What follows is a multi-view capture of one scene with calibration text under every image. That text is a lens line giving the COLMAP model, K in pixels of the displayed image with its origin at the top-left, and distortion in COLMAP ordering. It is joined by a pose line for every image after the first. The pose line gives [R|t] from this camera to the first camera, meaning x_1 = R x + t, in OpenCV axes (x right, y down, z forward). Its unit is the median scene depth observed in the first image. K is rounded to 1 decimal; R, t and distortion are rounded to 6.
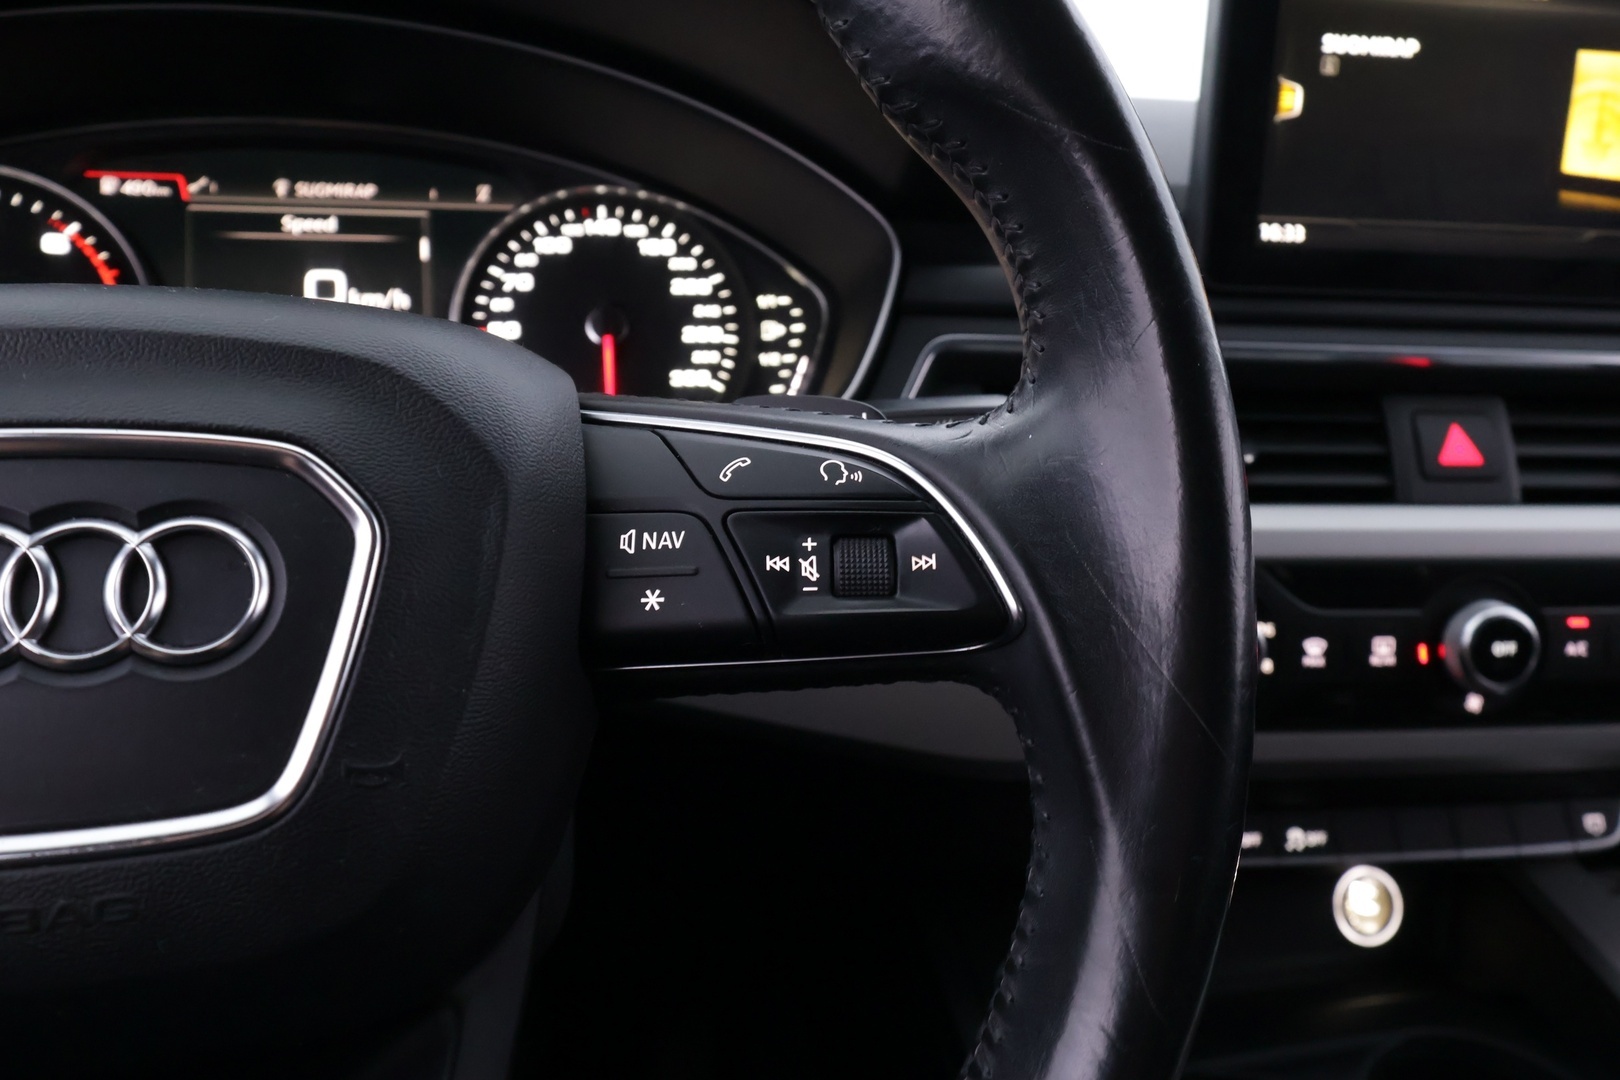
lens RADIAL K [[1273.0, 0, 815.8], [0, 1273.0, 544.8], [0, 0, 1]] dist [0.001588, 0.000604]
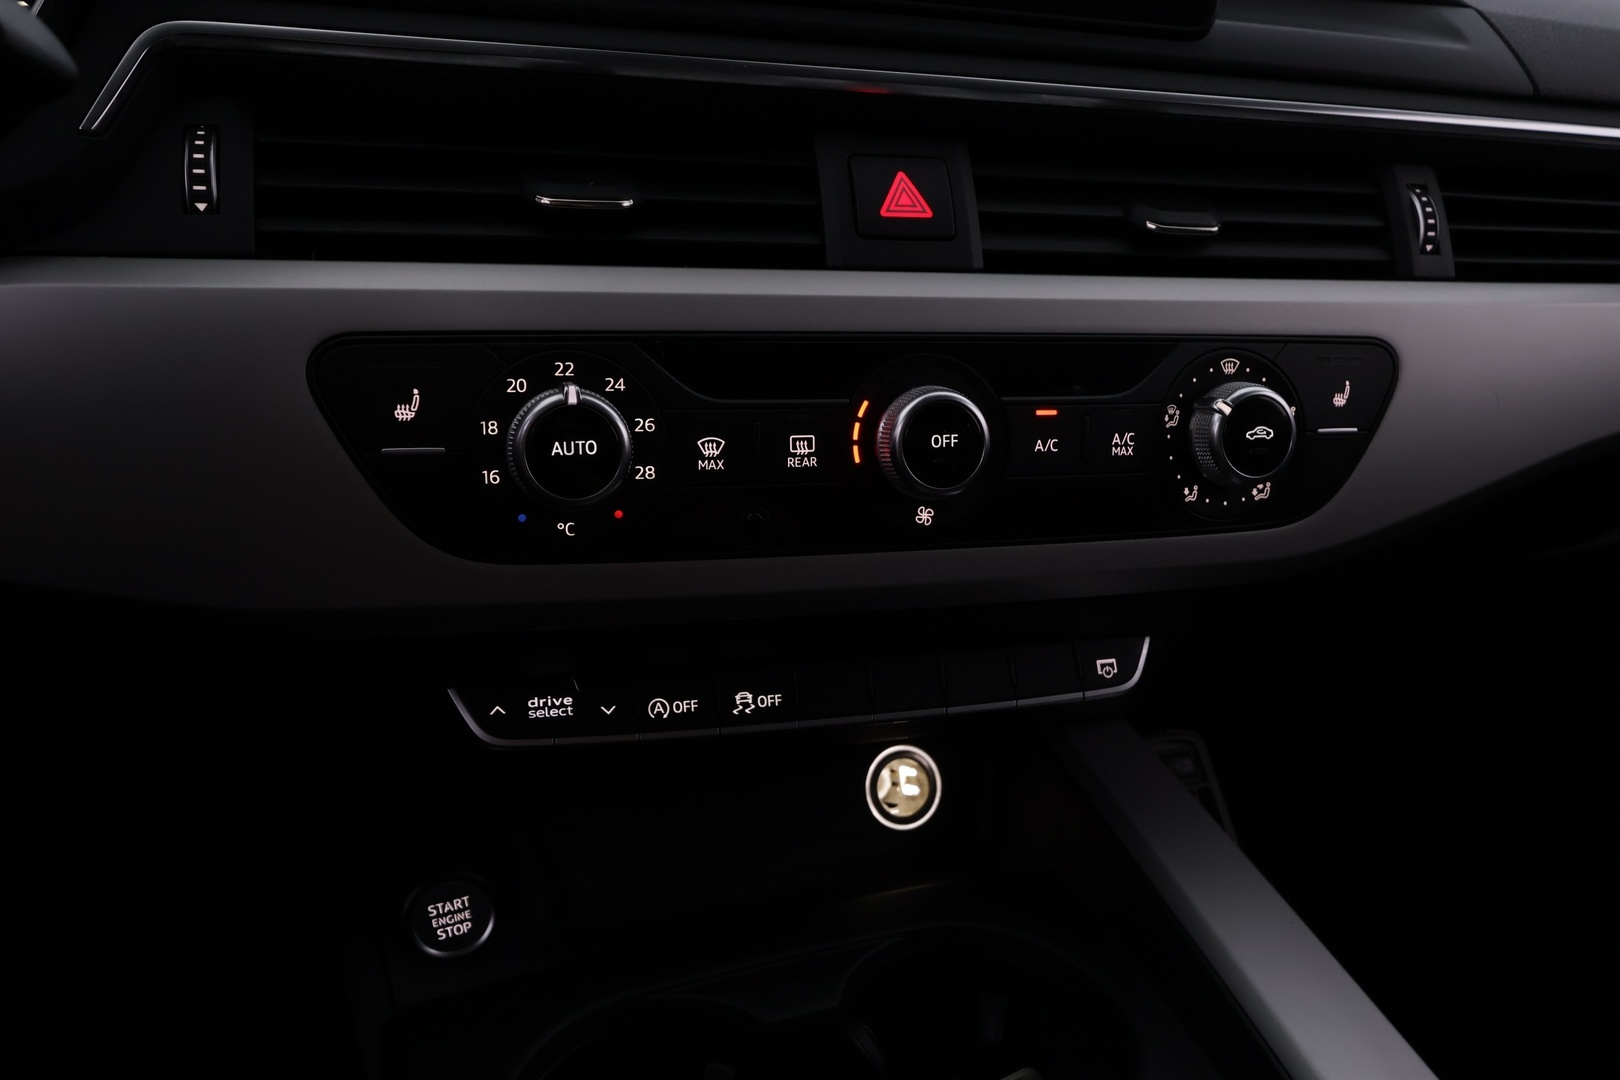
lens RADIAL K [[1273.0, 0, 814.3], [0, 1273.0, 552.1], [0, 0, 1]] dist [0.001588, 0.000604]
pose [[0.986689, -0.039061, 0.157858, 0.306894], [0.031815, 0.998332, 0.048172, 0.101595], [-0.159476, -0.042508, 0.986286, 0.207872]]
